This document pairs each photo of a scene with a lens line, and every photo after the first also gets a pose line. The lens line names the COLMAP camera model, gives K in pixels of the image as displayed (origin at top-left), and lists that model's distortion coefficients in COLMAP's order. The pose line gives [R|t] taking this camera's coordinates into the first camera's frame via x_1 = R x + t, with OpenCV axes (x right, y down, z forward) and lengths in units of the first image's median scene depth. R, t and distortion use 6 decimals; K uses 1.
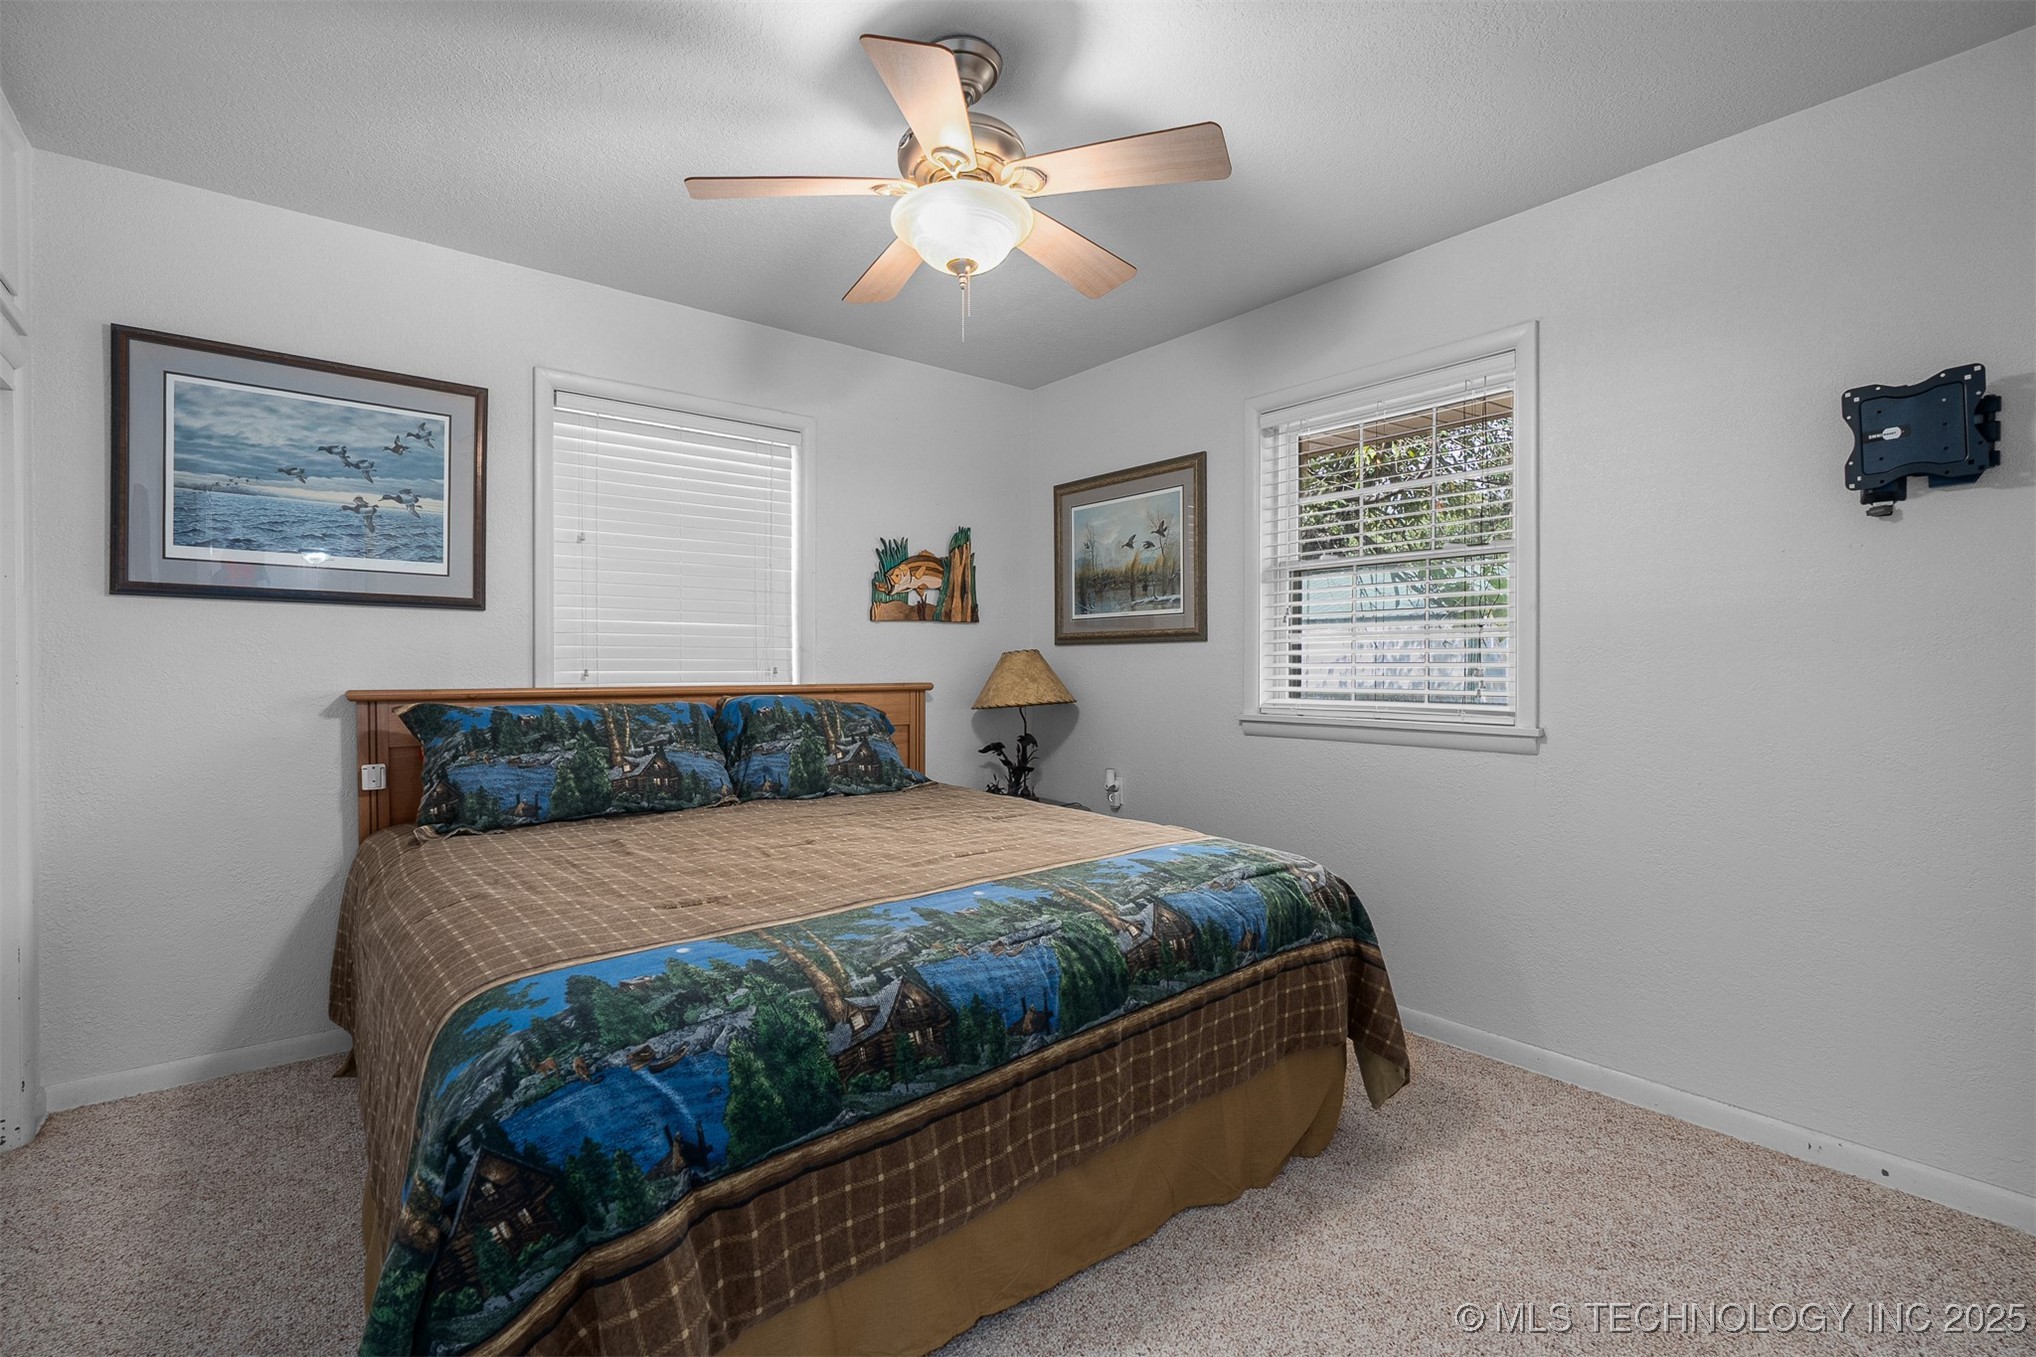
lens RADIAL K [[929.8, 0, 1011.3], [0, 929.8, 669.9], [0, 0, 1]] dist [-0.005398, 0.001751]
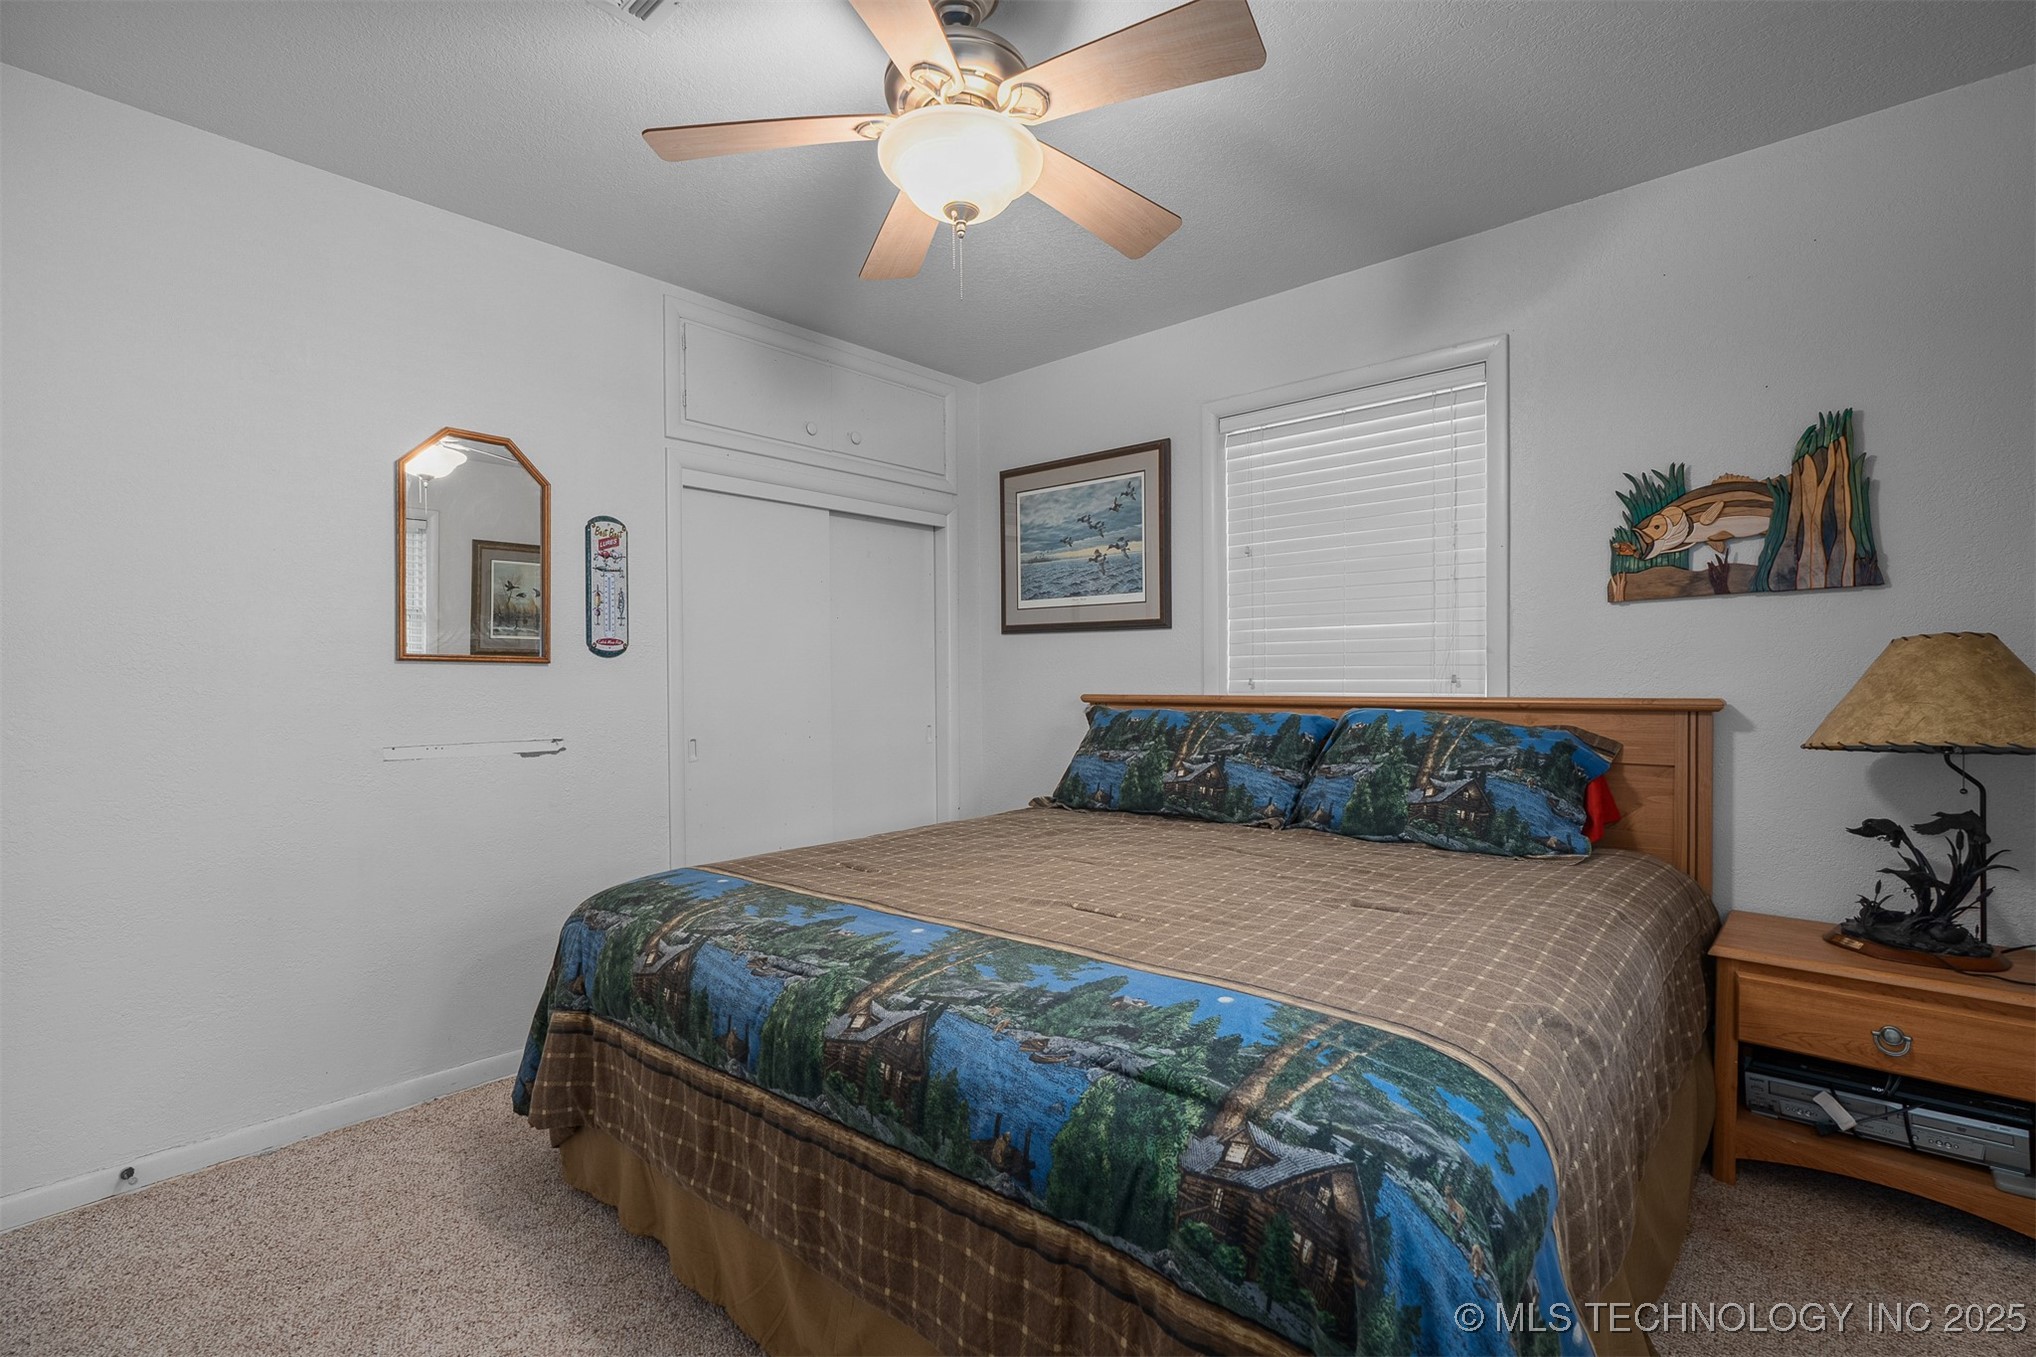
lens RADIAL K [[929.8, 0, 1028.9], [0, 929.8, 686.0], [0, 0, 1]] dist [-0.005398, 0.001751]
pose [[0.160793, 0.005228, -0.986974, 0.537965], [0.001168, 0.999984, 0.005487, 0.002194], [0.986987, -0.002035, 0.160784, 0.608815]]
